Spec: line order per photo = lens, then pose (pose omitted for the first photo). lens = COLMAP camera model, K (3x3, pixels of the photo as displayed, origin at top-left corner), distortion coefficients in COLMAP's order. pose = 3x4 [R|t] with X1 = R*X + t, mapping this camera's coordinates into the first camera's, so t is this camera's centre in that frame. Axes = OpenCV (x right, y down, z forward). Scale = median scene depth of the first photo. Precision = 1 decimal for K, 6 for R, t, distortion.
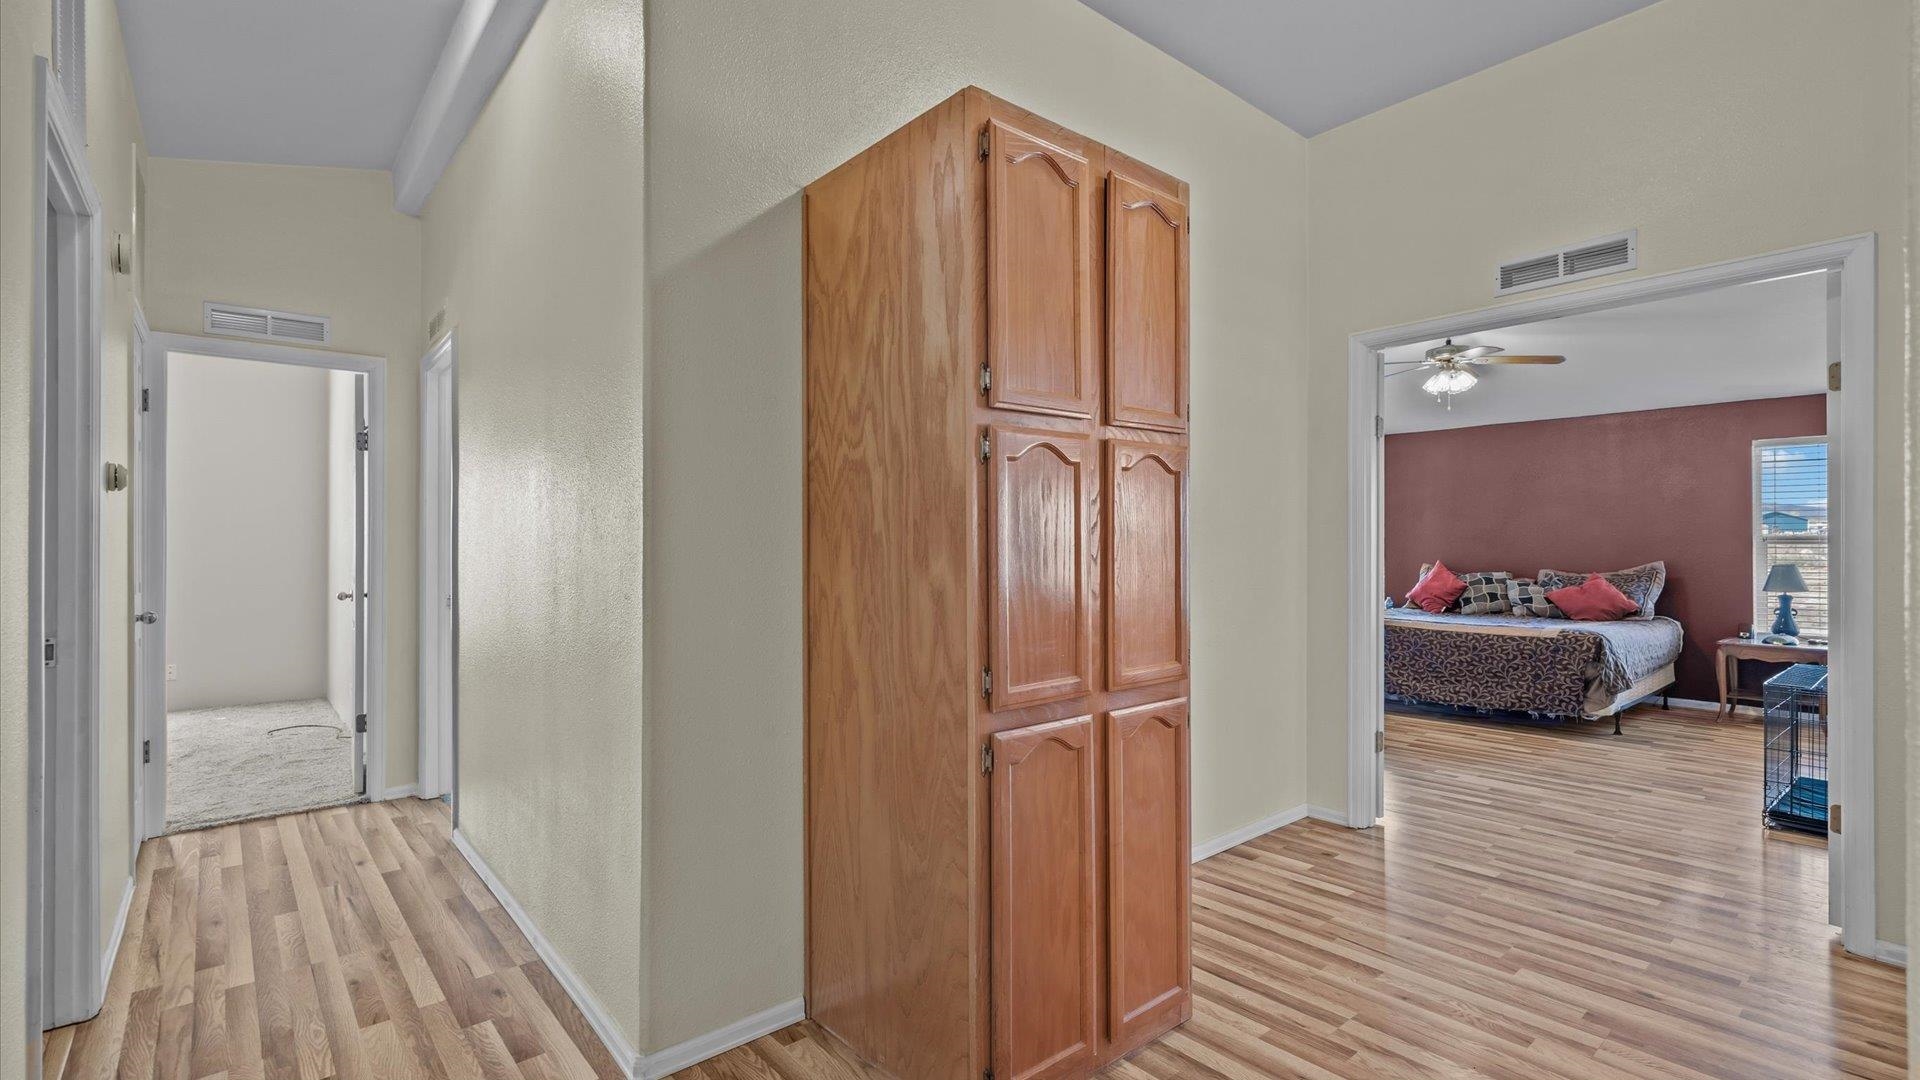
lens RADIAL K [[899.0, 0, 977.8], [0, 899.0, 550.9], [0, 0, 1]] dist [-0.001678, 0.000220]
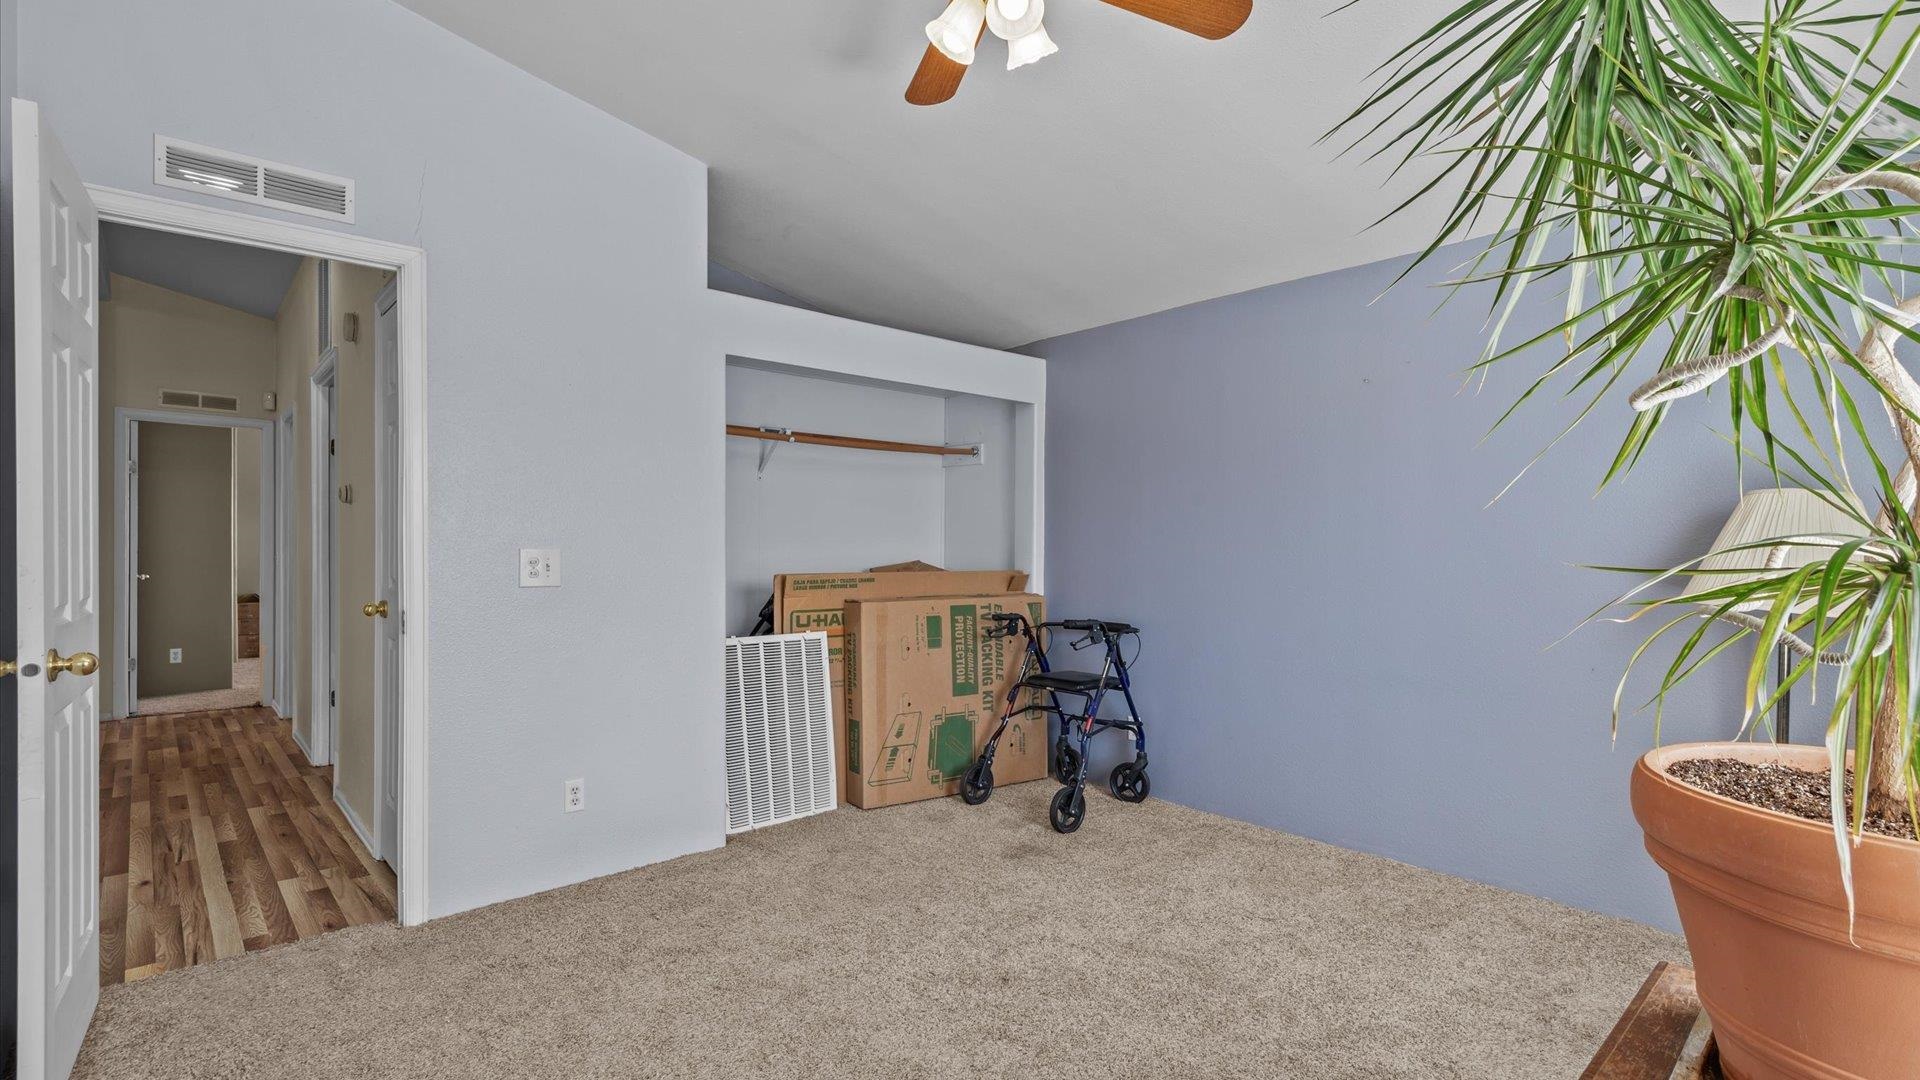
lens RADIAL K [[899.0, 0, 977.8], [0, 899.0, 550.9], [0, 0, 1]] dist [-0.001678, 0.000220]
pose [[-0.998974, 0.005605, -0.044950, -1.821084], [0.005512, 0.999982, 0.002190, 0.013254], [0.044961, 0.001940, -0.998987, 2.374632]]
